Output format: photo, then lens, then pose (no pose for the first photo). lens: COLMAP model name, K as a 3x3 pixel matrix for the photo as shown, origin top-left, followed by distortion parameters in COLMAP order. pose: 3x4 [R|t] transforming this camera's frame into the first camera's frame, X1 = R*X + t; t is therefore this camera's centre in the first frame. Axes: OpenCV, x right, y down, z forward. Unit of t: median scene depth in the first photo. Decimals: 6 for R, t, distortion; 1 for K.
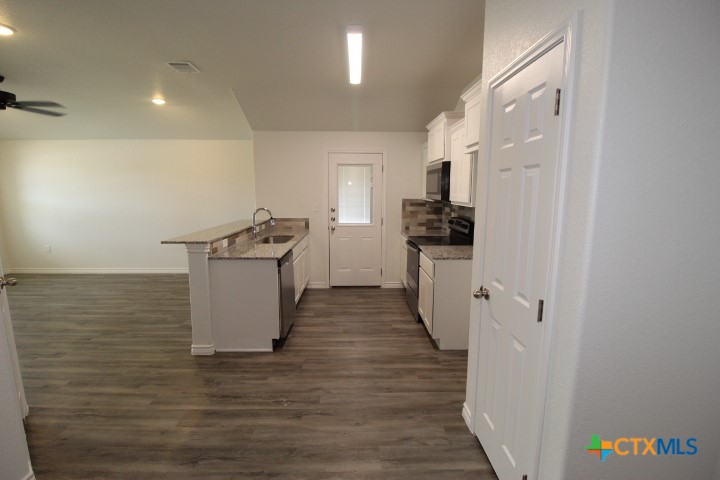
lens RADIAL K [[337.1, 0, 363.1], [0, 337.1, 241.7], [0, 0, 1]] dist [-0.013916, -0.004207]
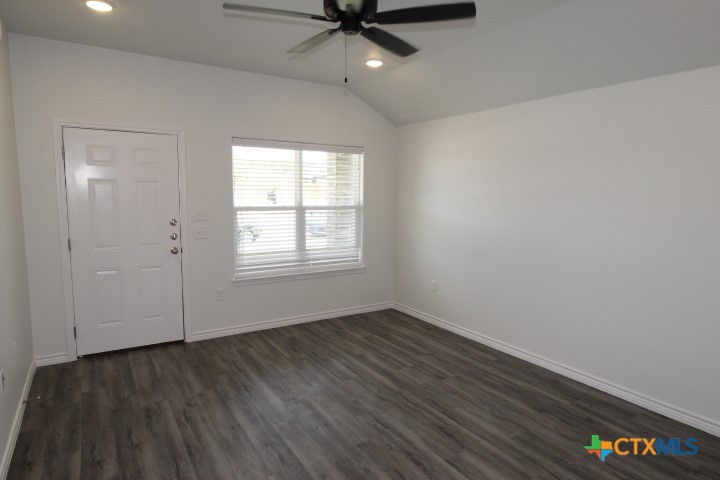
lens RADIAL K [[433.0, 0, 359.5], [0, 433.0, 240.4], [0, 0, 1]] dist [-0.023340, -0.001738]
pose [[0.515258, 0.106935, -0.850338, -0.719483], [-0.142857, 0.989021, 0.037811, -0.177335], [0.845045, 0.101994, 0.524877, 0.971947]]
